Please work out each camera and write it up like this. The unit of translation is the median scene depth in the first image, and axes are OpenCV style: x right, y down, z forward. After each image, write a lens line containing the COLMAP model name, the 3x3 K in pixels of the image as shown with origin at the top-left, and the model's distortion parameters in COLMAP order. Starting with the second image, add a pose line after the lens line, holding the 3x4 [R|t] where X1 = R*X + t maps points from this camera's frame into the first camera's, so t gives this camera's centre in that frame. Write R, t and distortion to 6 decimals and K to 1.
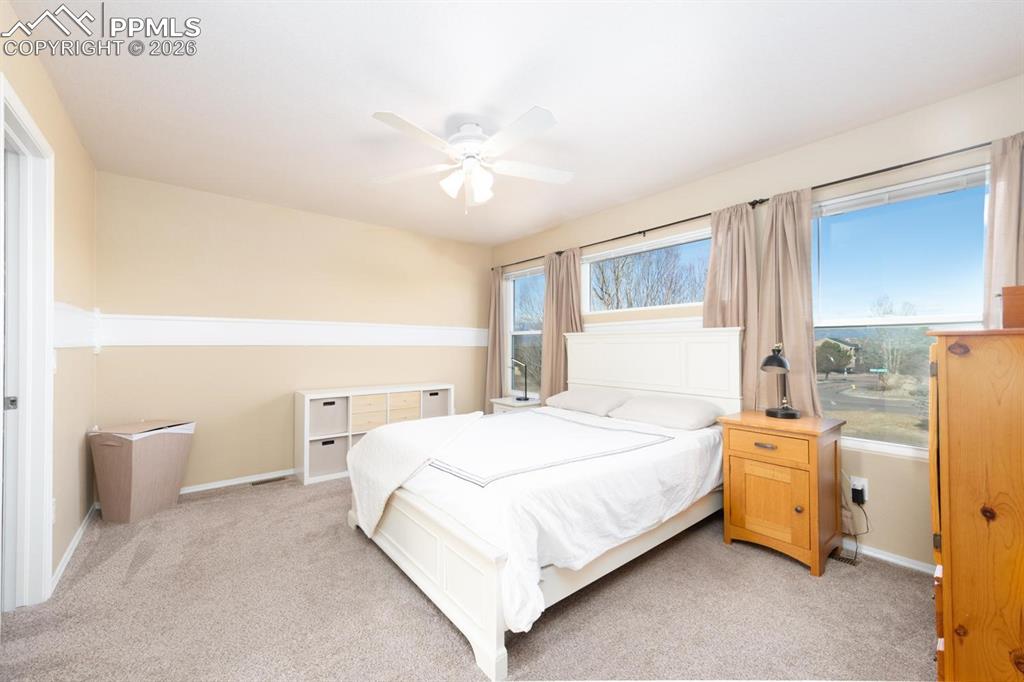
lens RADIAL K [[400.9, 0, 528.3], [0, 400.9, 344.6], [0, 0, 1]] dist [0.003102, -0.000161]
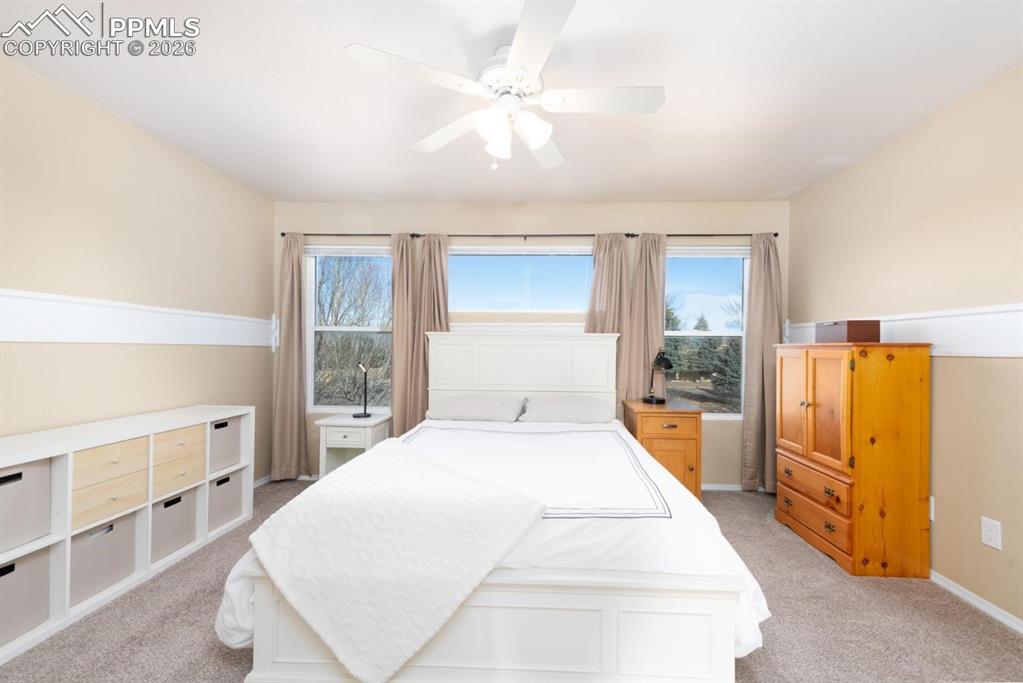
lens RADIAL K [[400.5, 0, 517.0], [0, 400.5, 344.7], [0, 0, 1]] dist [0.003102, -0.000161]
pose [[0.667086, 0.013257, 0.744863, -0.421627], [-0.013711, 0.999891, -0.005516, 0.000664], [-0.744855, -0.006533, 0.667195, 0.298424]]
